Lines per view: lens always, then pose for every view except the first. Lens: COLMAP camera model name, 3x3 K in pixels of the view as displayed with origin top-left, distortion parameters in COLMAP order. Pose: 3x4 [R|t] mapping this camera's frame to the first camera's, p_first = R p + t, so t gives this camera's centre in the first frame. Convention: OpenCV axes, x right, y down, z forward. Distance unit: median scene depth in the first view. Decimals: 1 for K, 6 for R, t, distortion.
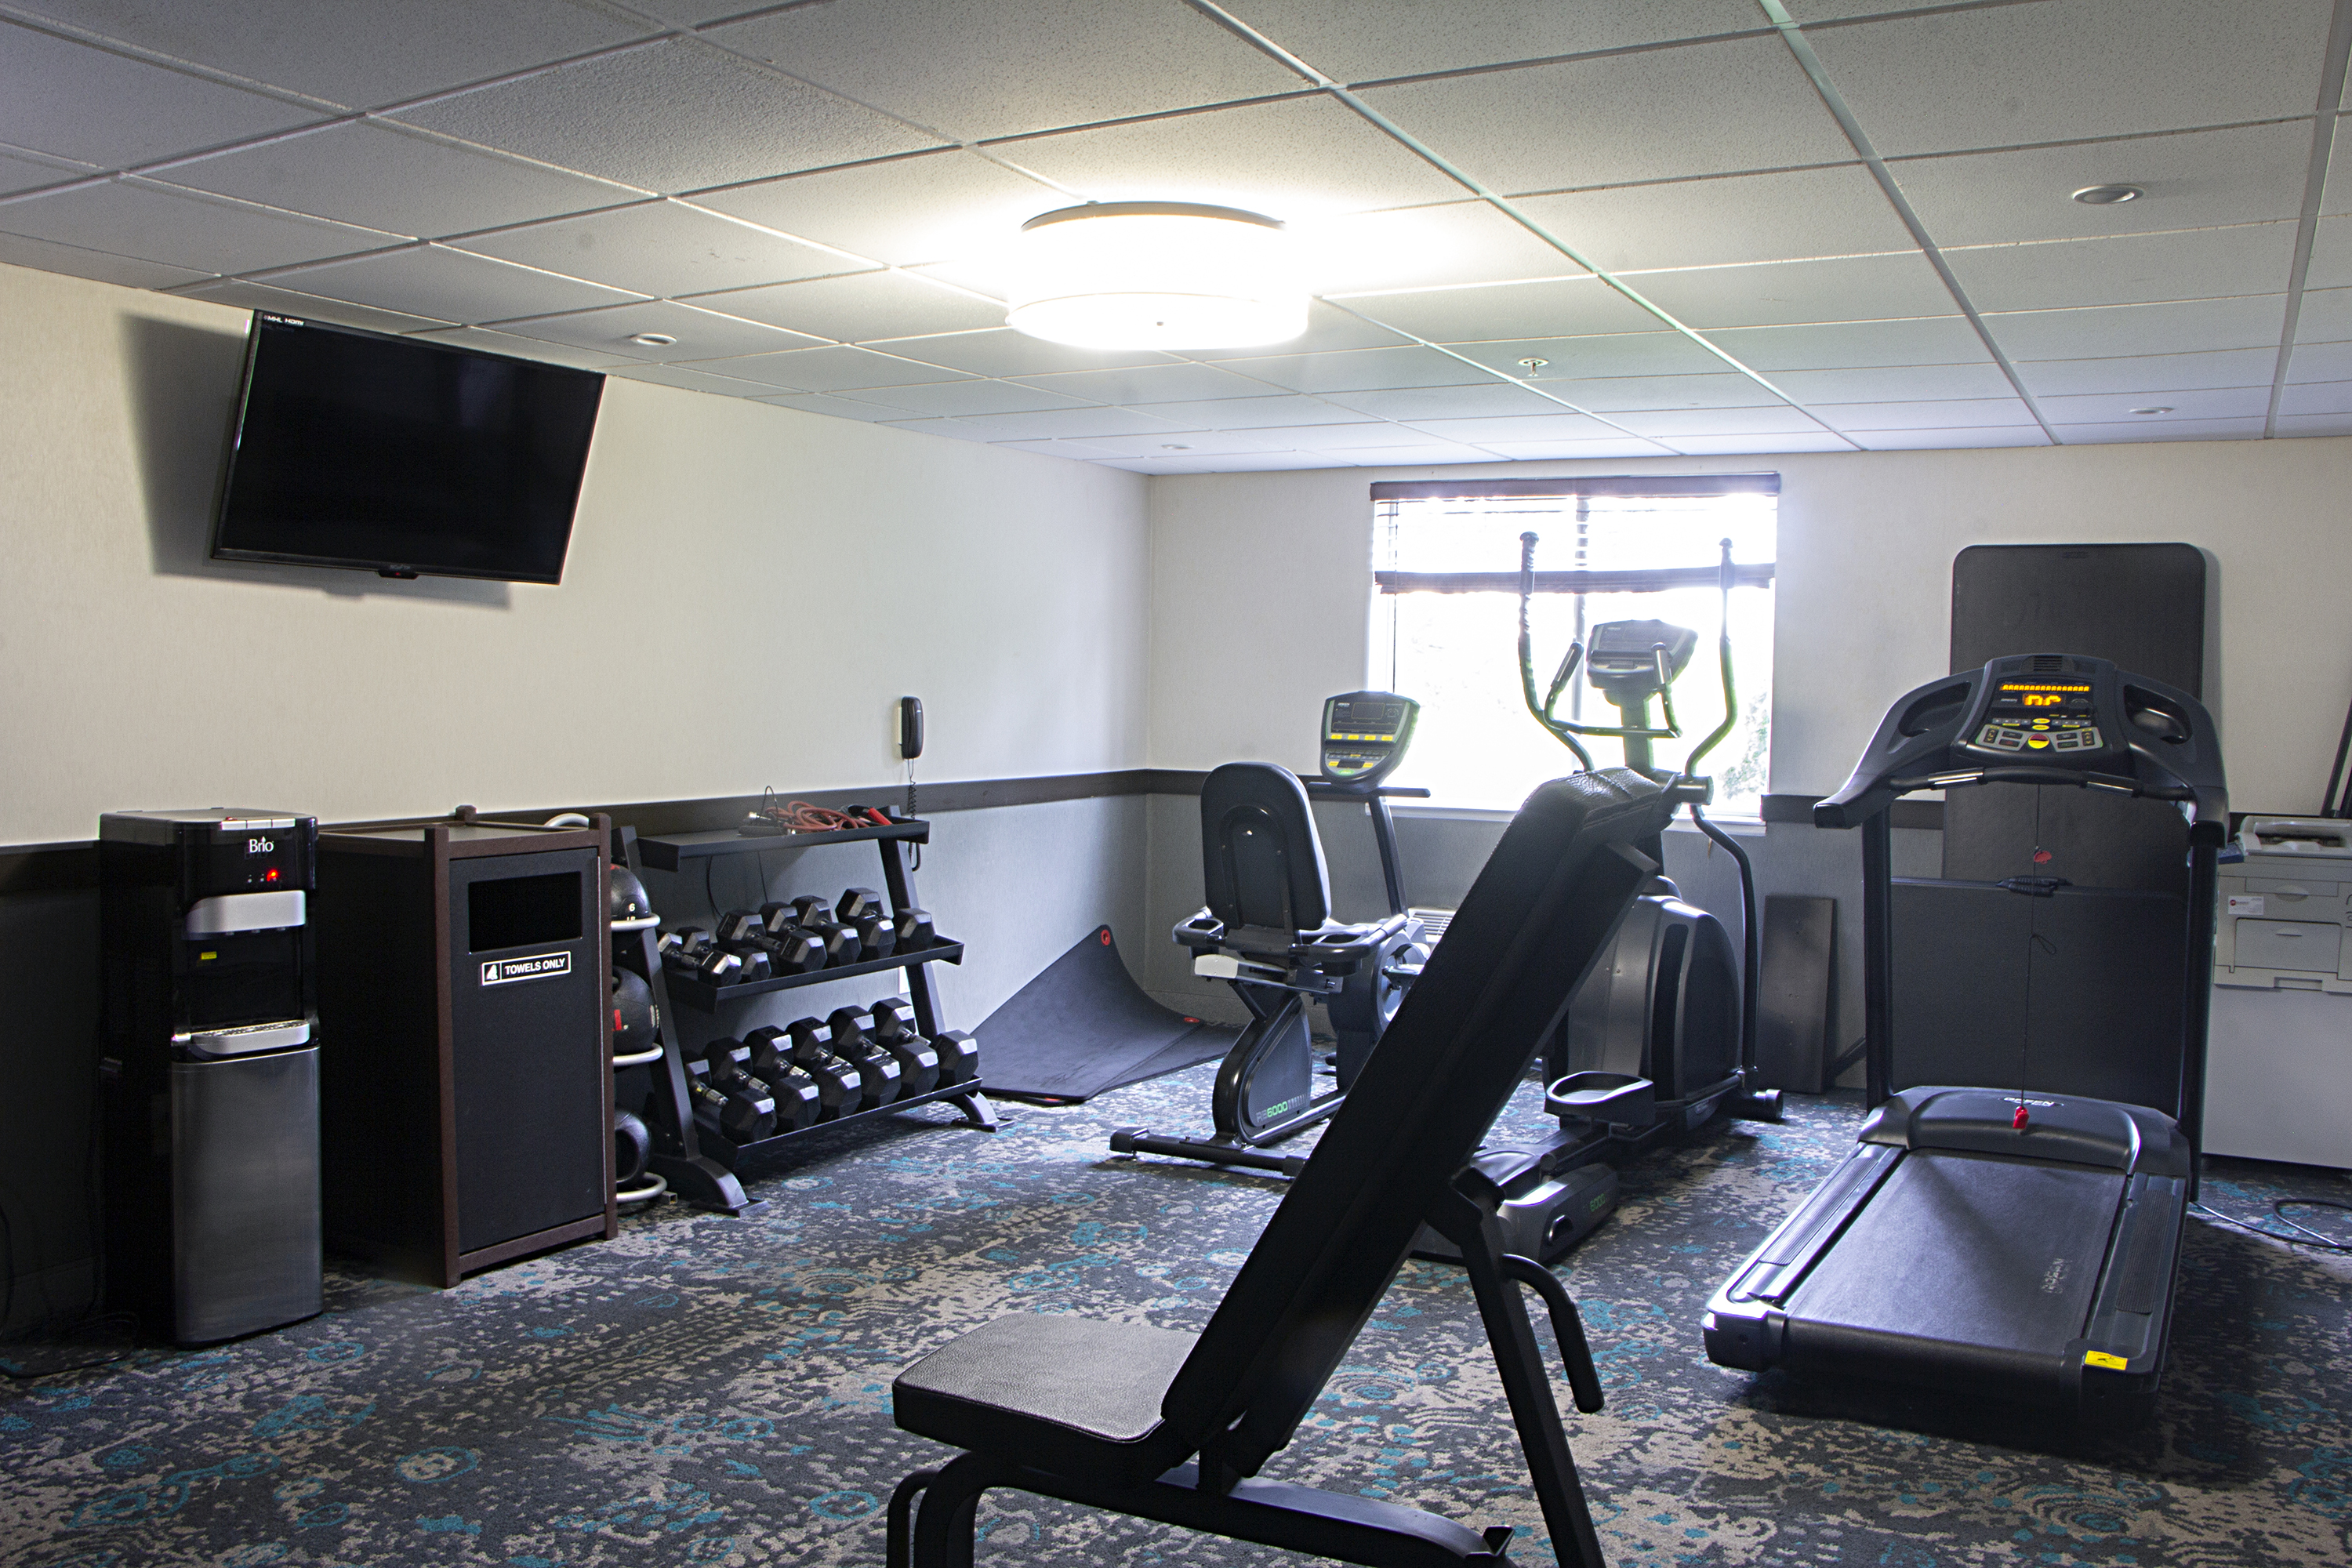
lens RADIAL K [[1902.7, 0, 1176.0], [0, 1902.7, 784.0], [0, 0, 1]] dist [-0.169374, 0.159167]
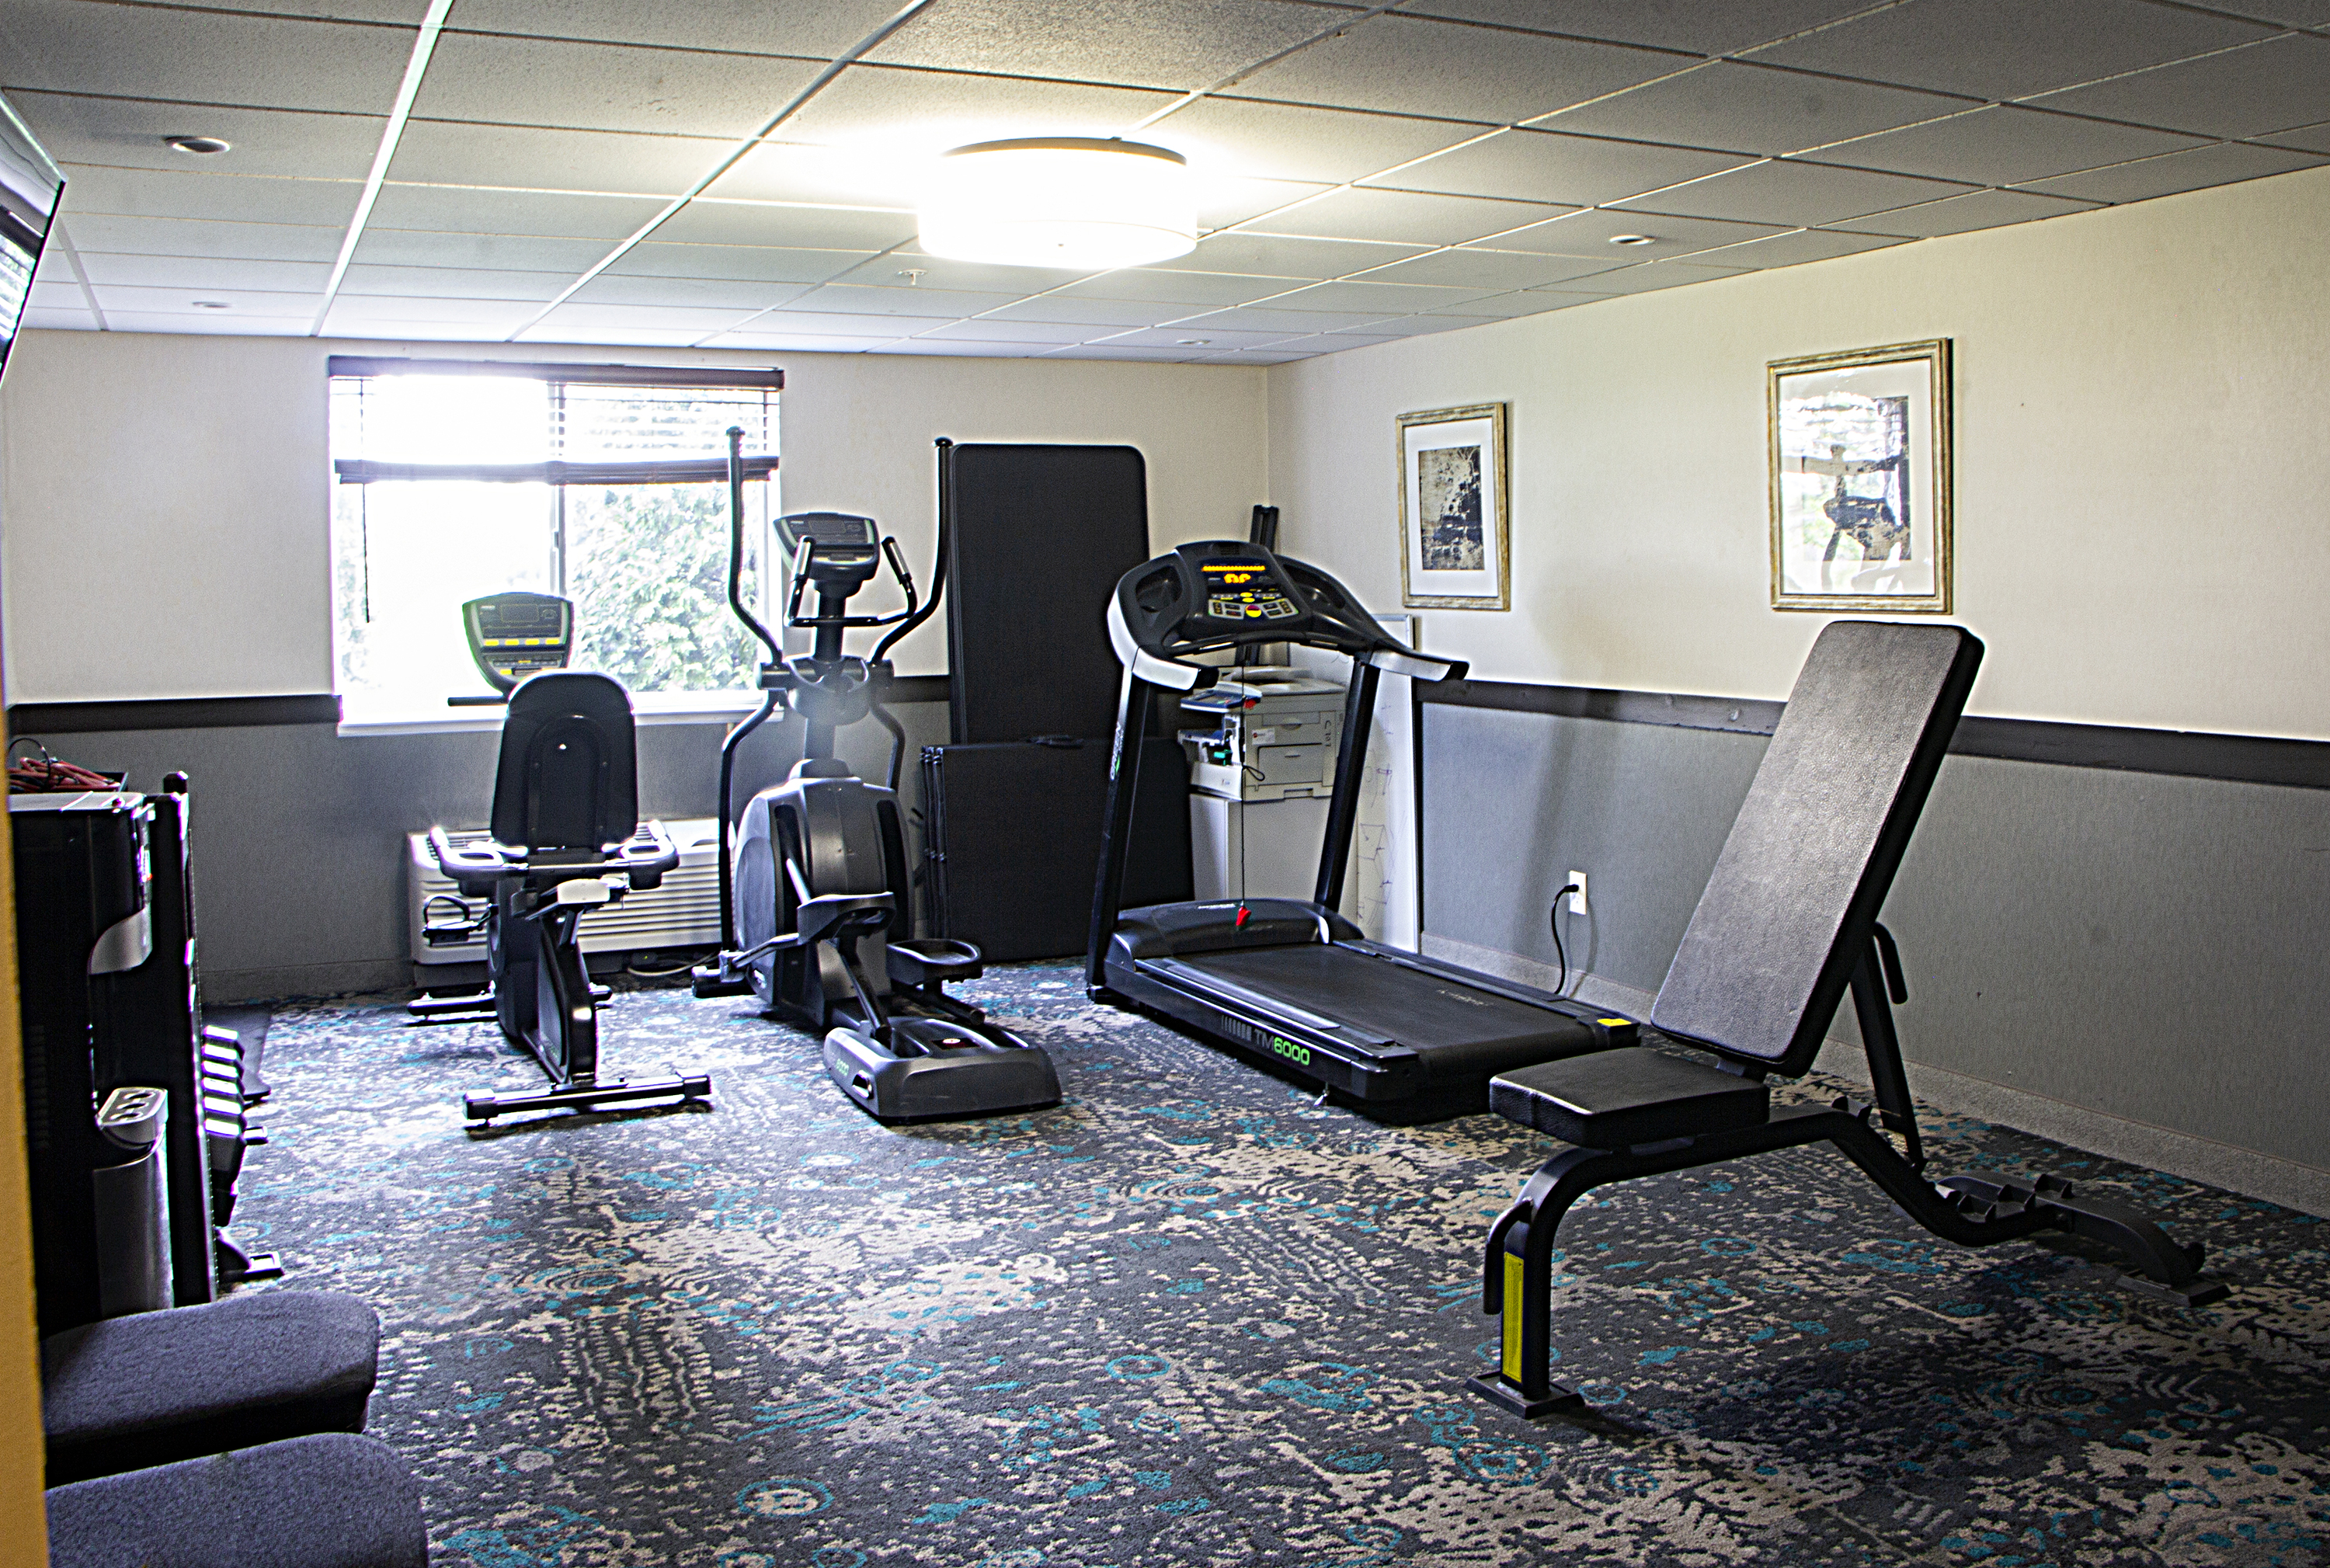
lens RADIAL K [[2165.8, 0, 1165.0], [0, 2165.8, 784.0], [0, 0, 1]] dist [-0.118169, 0.007425]
pose [[0.582040, -0.095234, 0.807564, -0.765037], [0.061549, 0.995429, 0.073028, -0.017251], [-0.810828, 0.007199, 0.585241, 0.190833]]
